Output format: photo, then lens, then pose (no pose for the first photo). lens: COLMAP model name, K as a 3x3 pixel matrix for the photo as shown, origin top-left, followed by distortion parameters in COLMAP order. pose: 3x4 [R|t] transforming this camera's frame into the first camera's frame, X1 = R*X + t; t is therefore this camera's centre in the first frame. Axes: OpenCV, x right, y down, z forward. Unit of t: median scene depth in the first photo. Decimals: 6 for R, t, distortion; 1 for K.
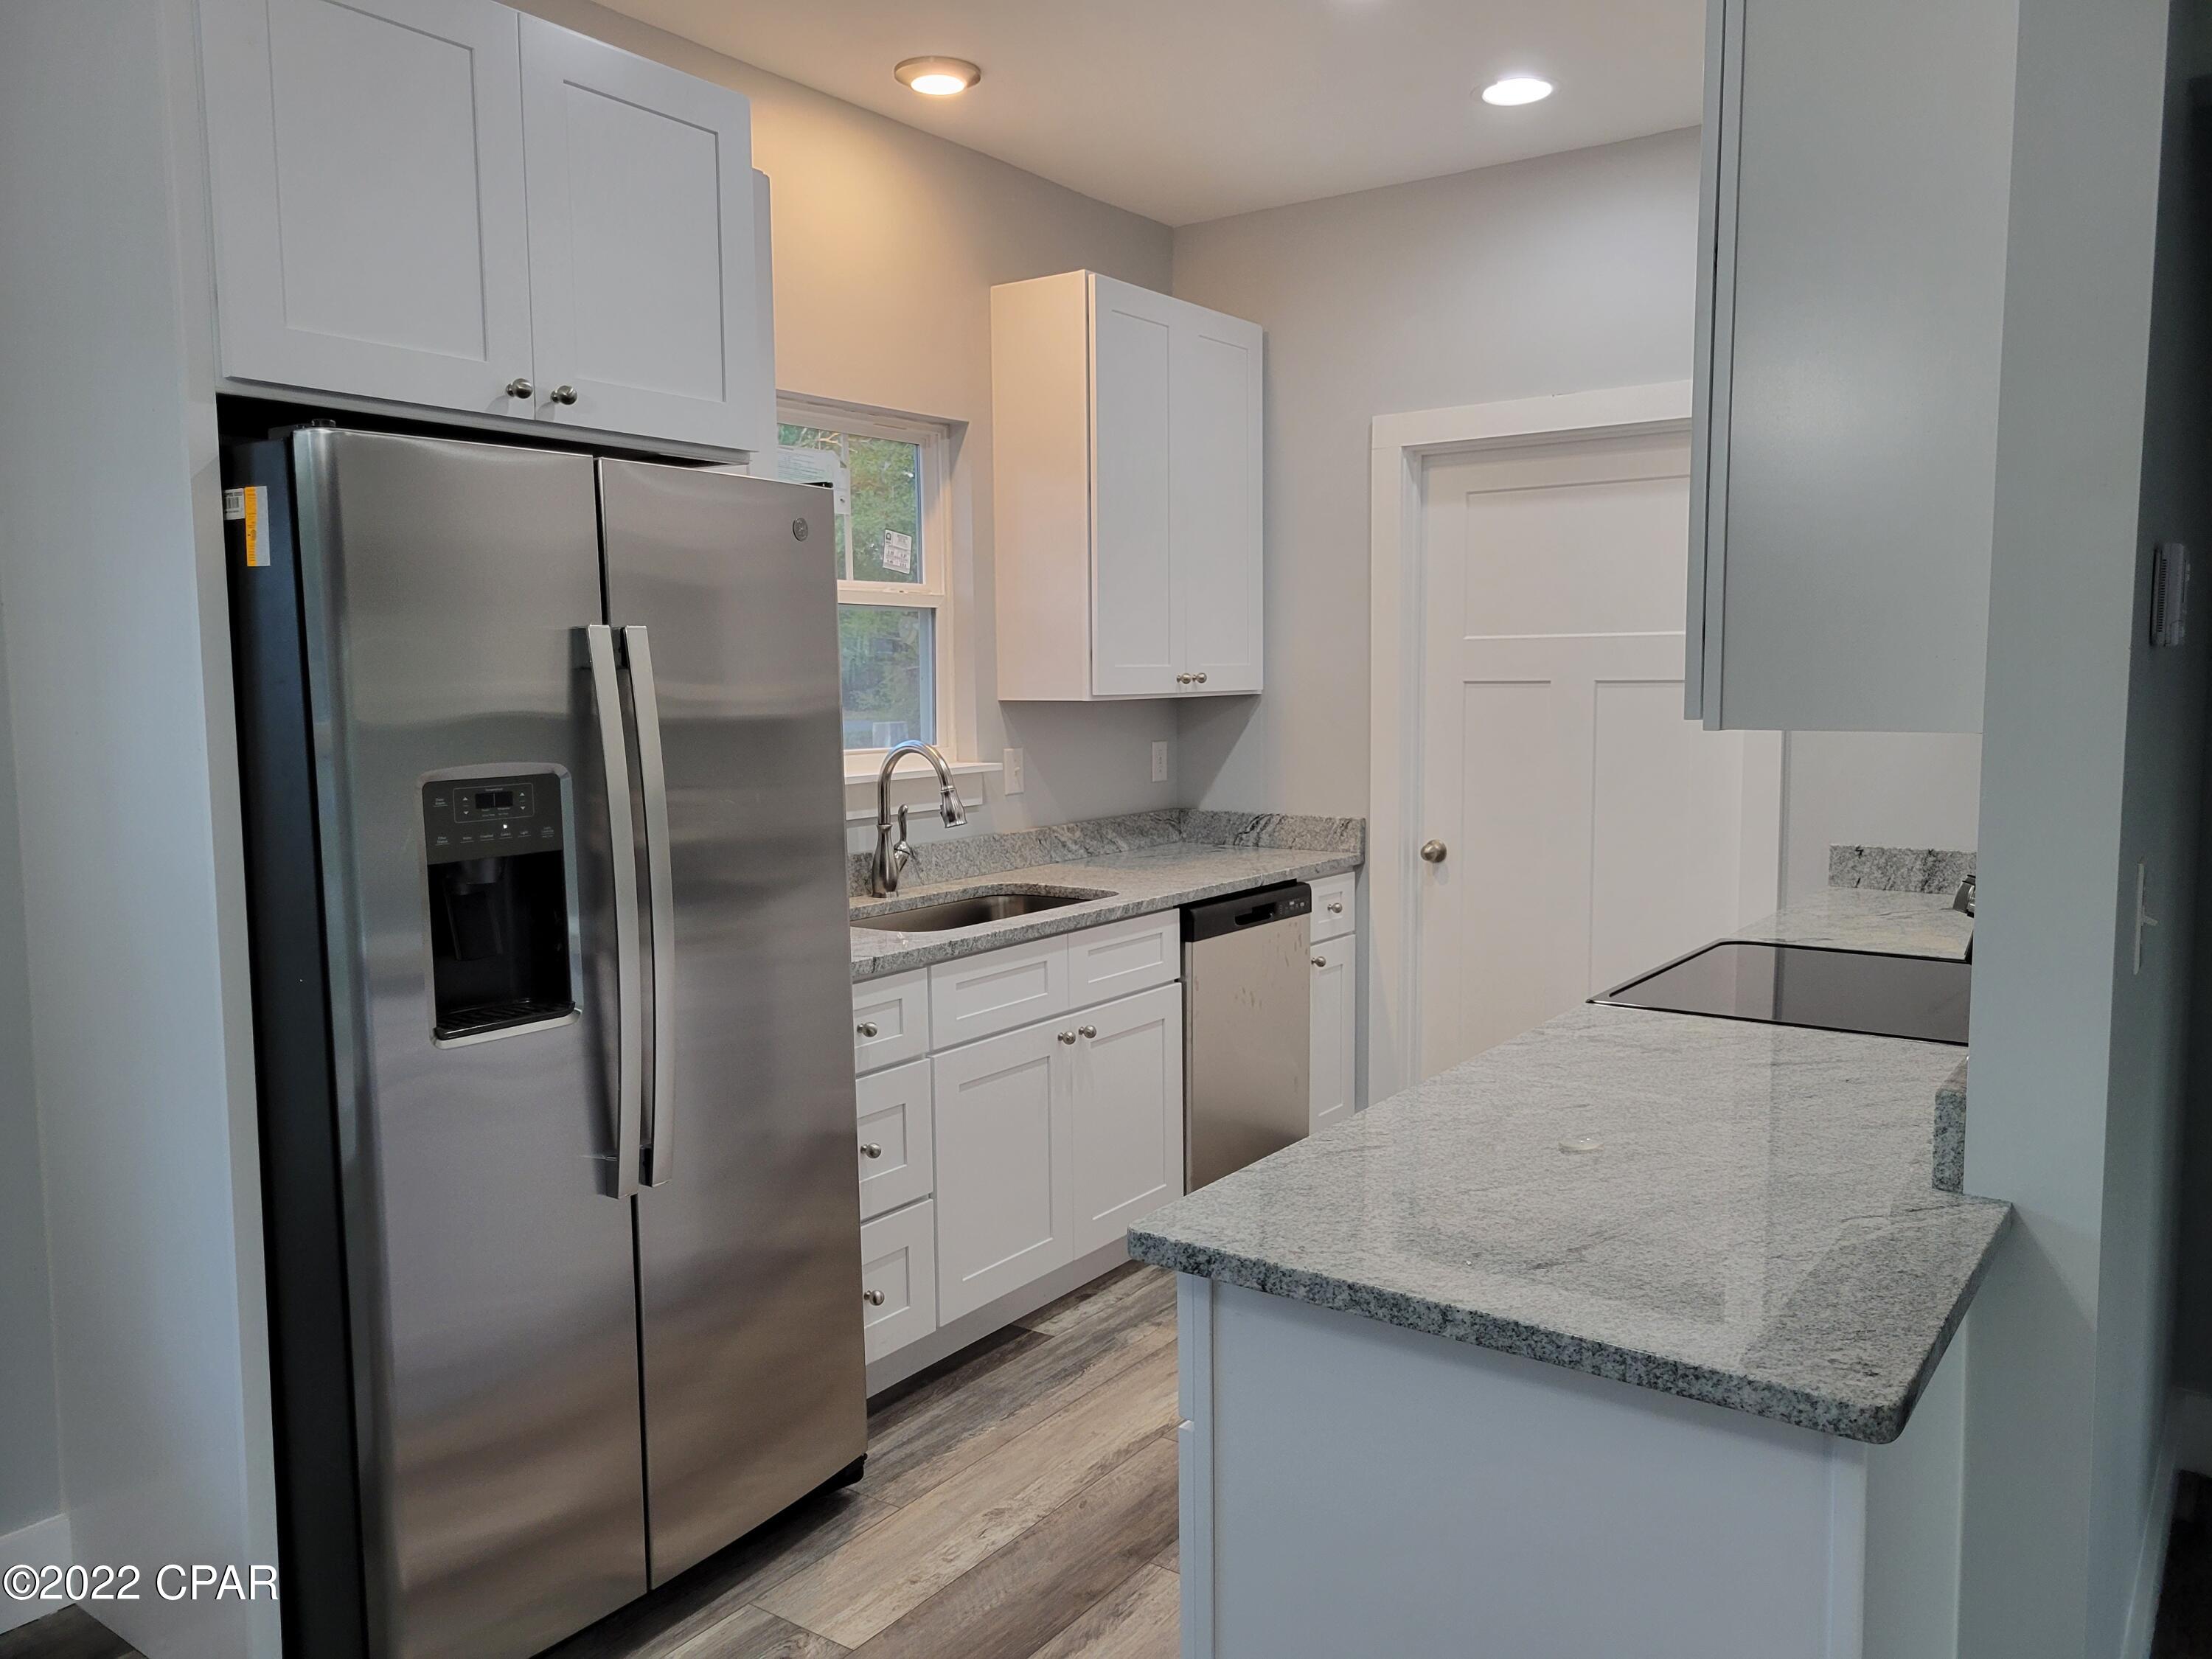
lens RADIAL K [[1656.7, 0, 1106.0], [0, 1656.7, 829.5], [0, 0, 1]] dist [0.062548, -0.044940]
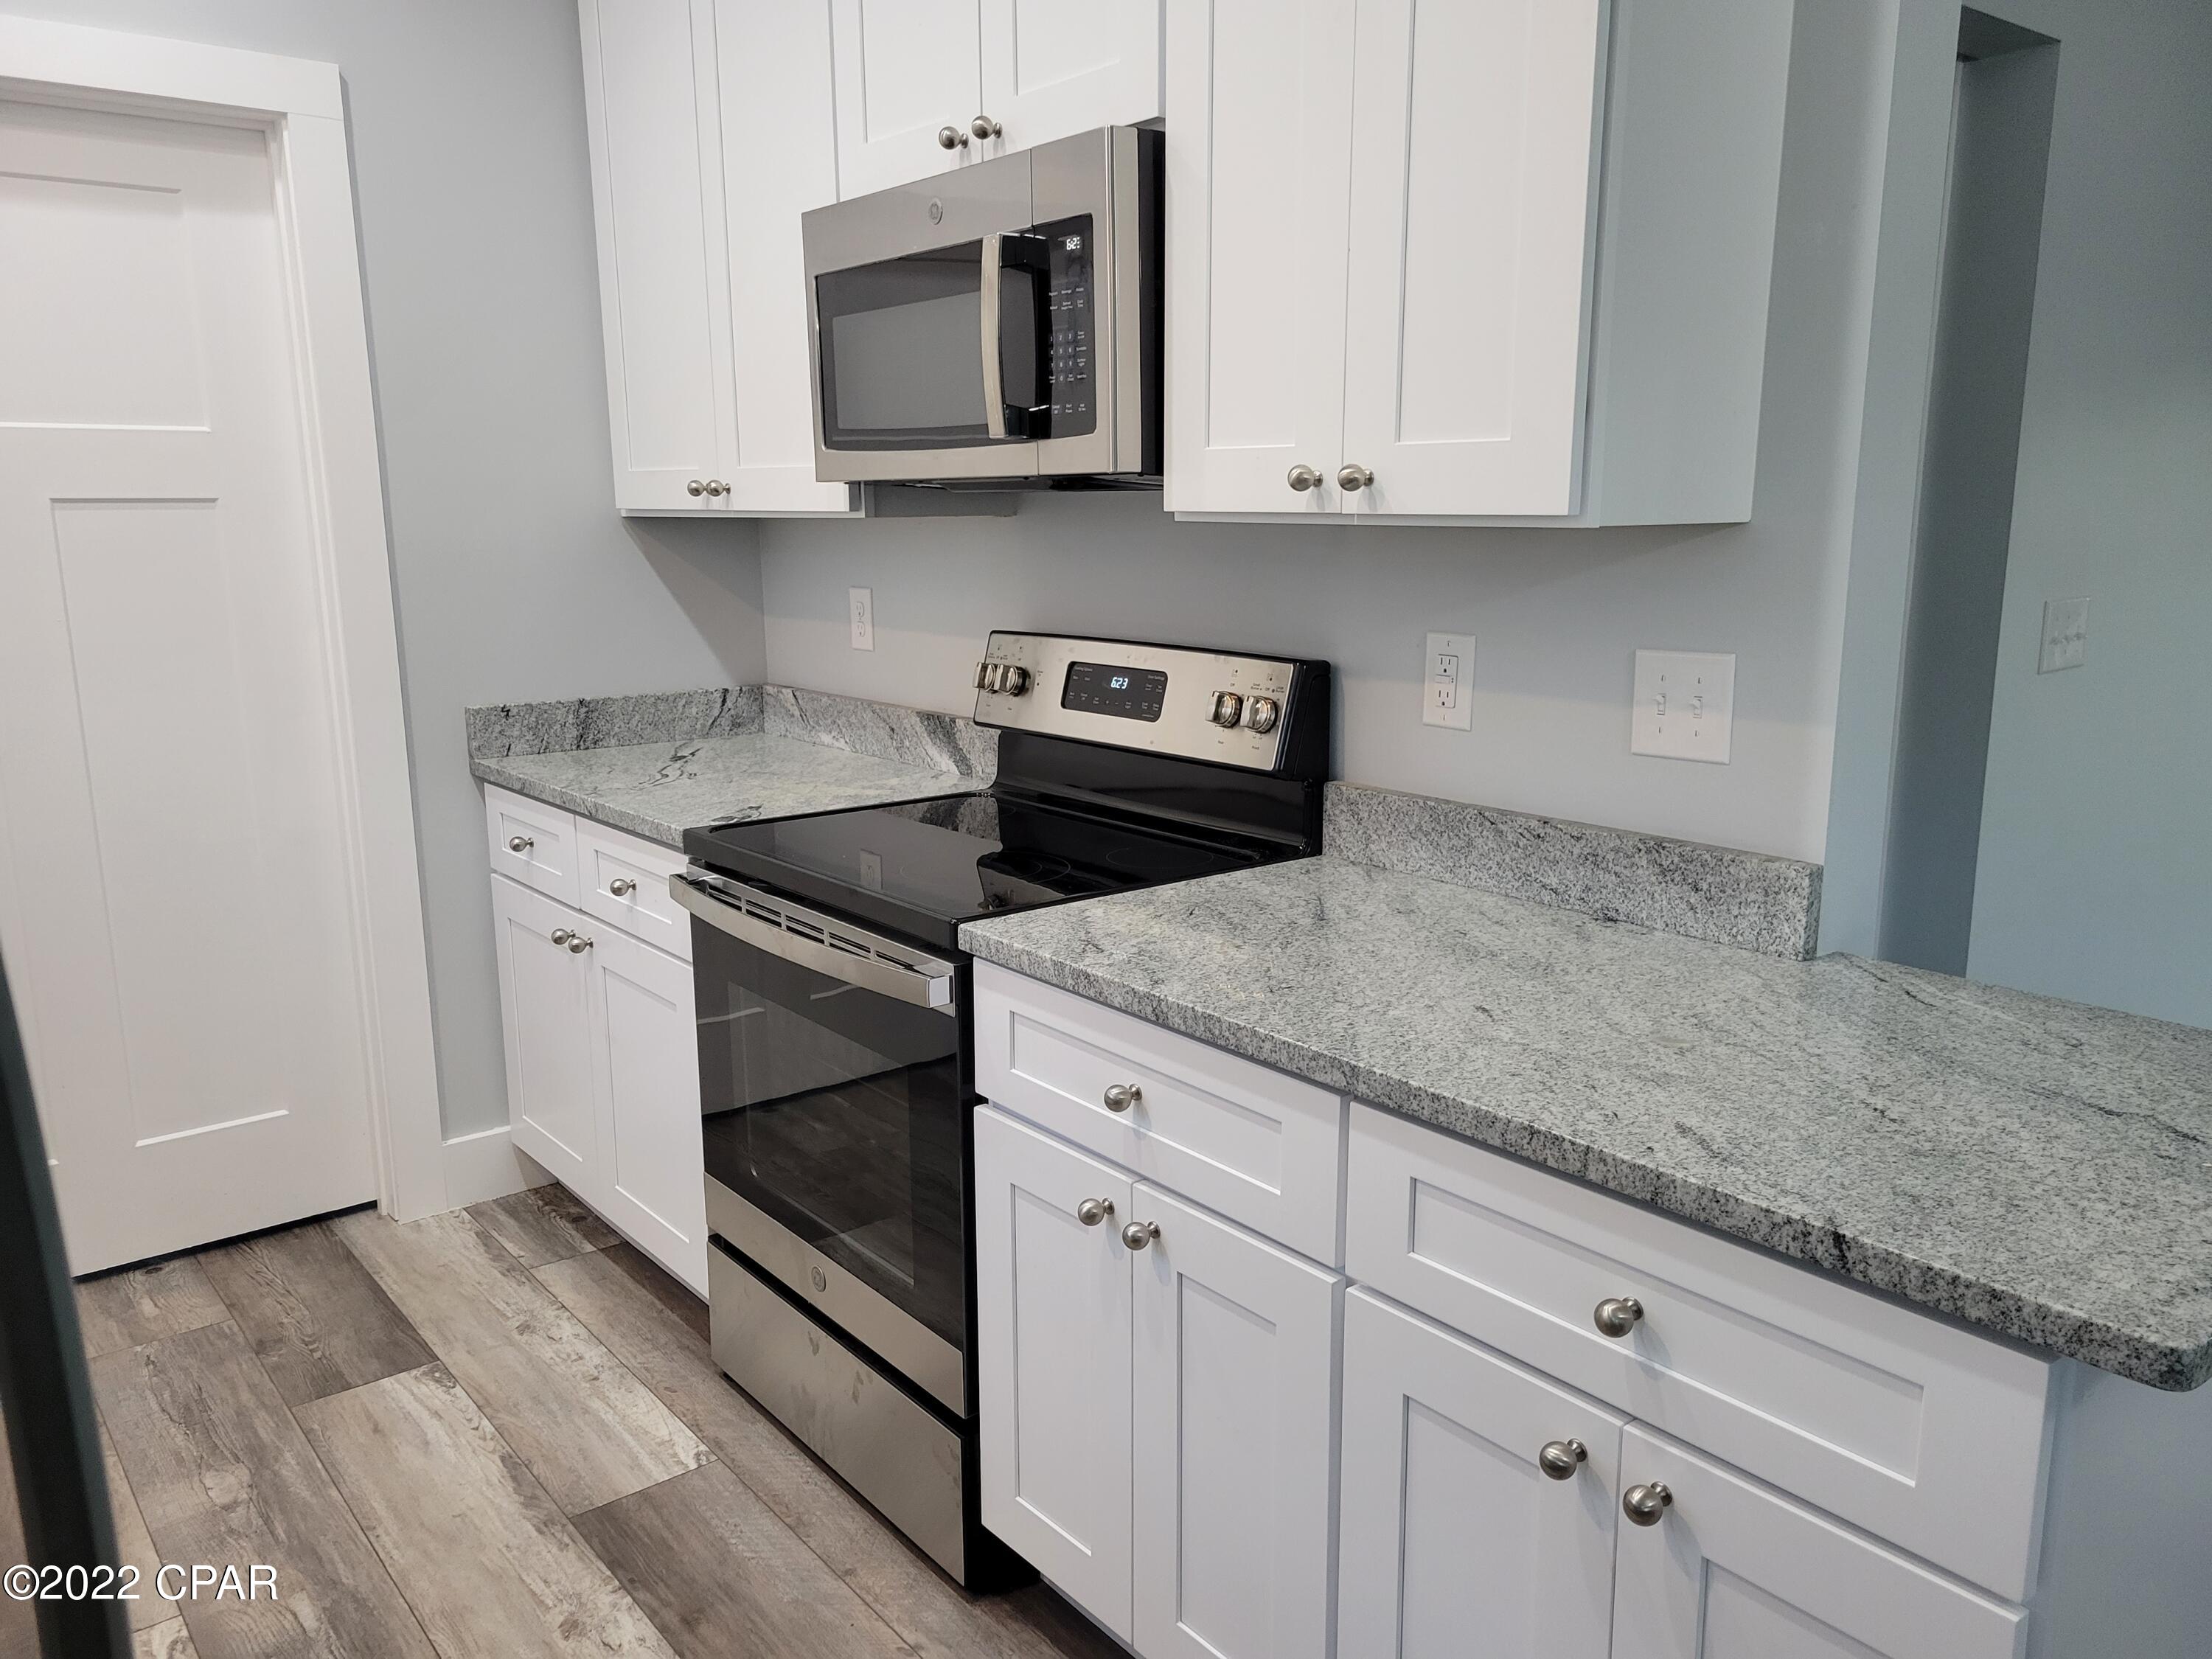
lens RADIAL K [[1684.6, 0, 1103.3], [0, 1684.6, 841.3], [0, 0, 1]] dist [0.057826, -0.052554]
pose [[0.272033, -0.185733, 0.944194, -0.484801], [0.098302, 0.981427, 0.164735, -0.059868], [-0.957254, 0.048003, 0.285238, 0.898916]]
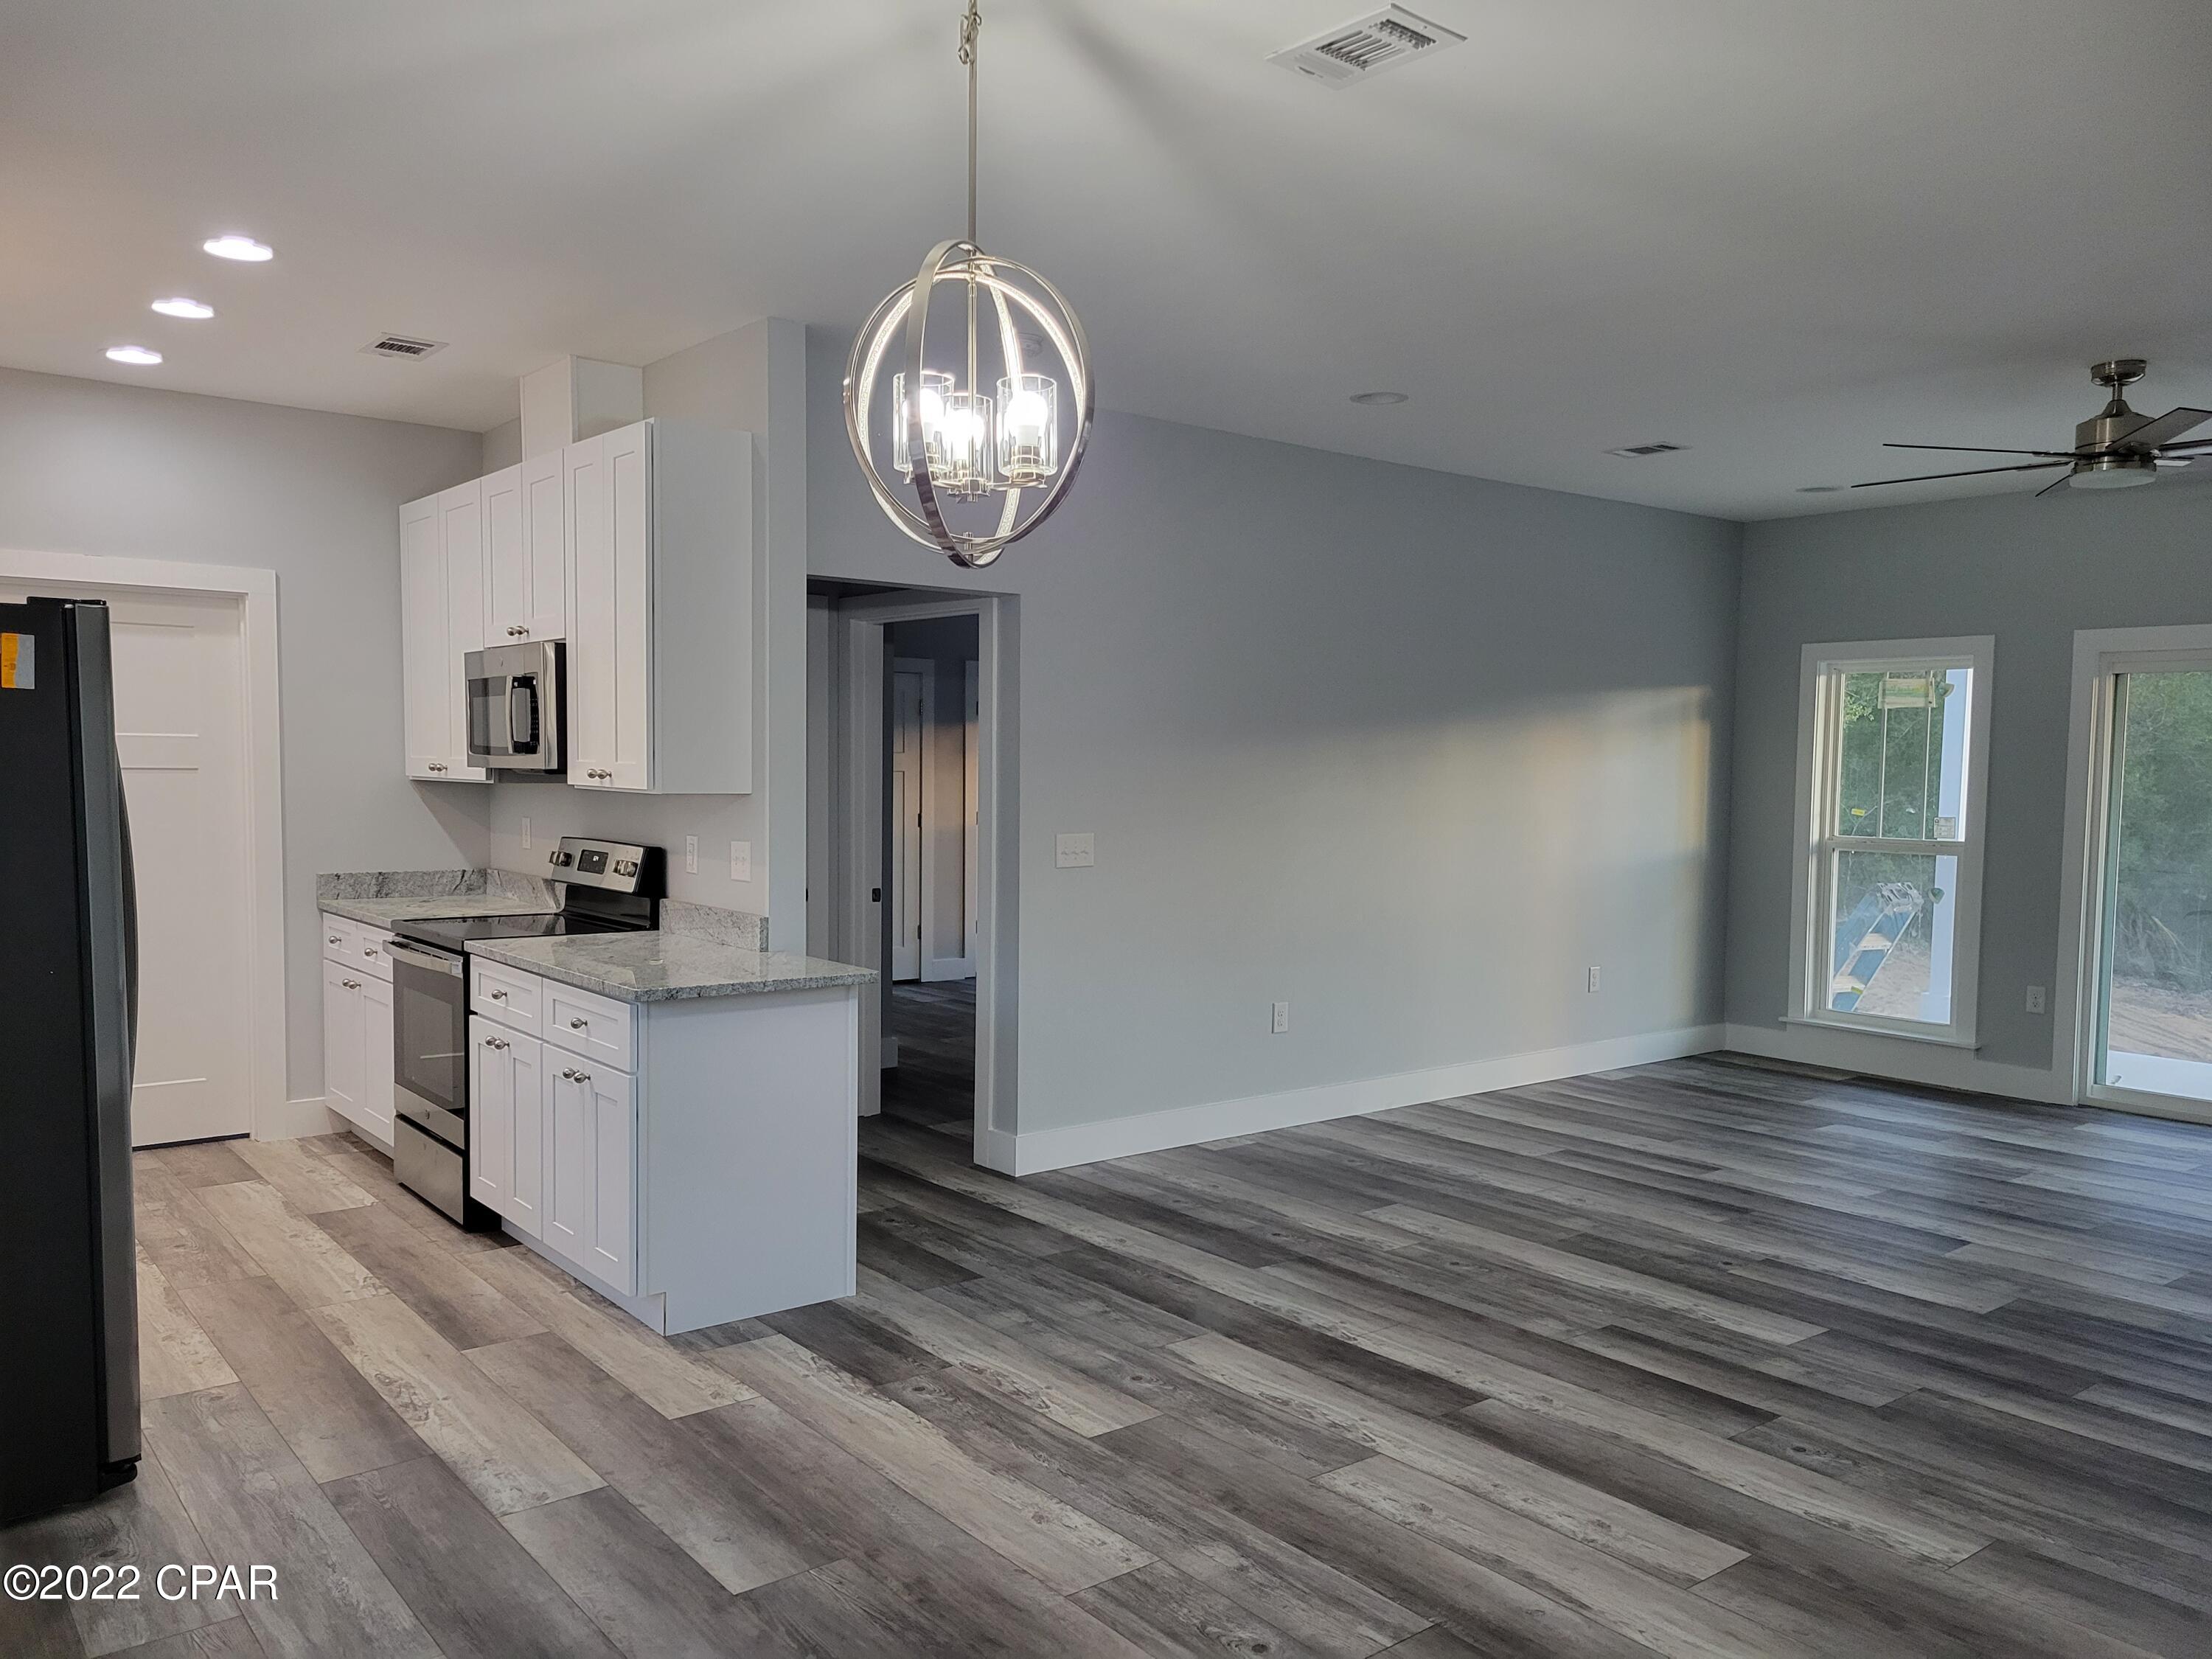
lens RADIAL K [[1651.8, 0, 1111.2], [0, 1651.8, 855.7], [0, 0, 1]] dist [0.037857, -0.006419]
pose [[0.264984, -0.046182, 0.963146, -1.634881], [0.080737, 0.996408, 0.025564, 0.022140], [-0.960867, 0.070988, 0.267761, -0.256989]]
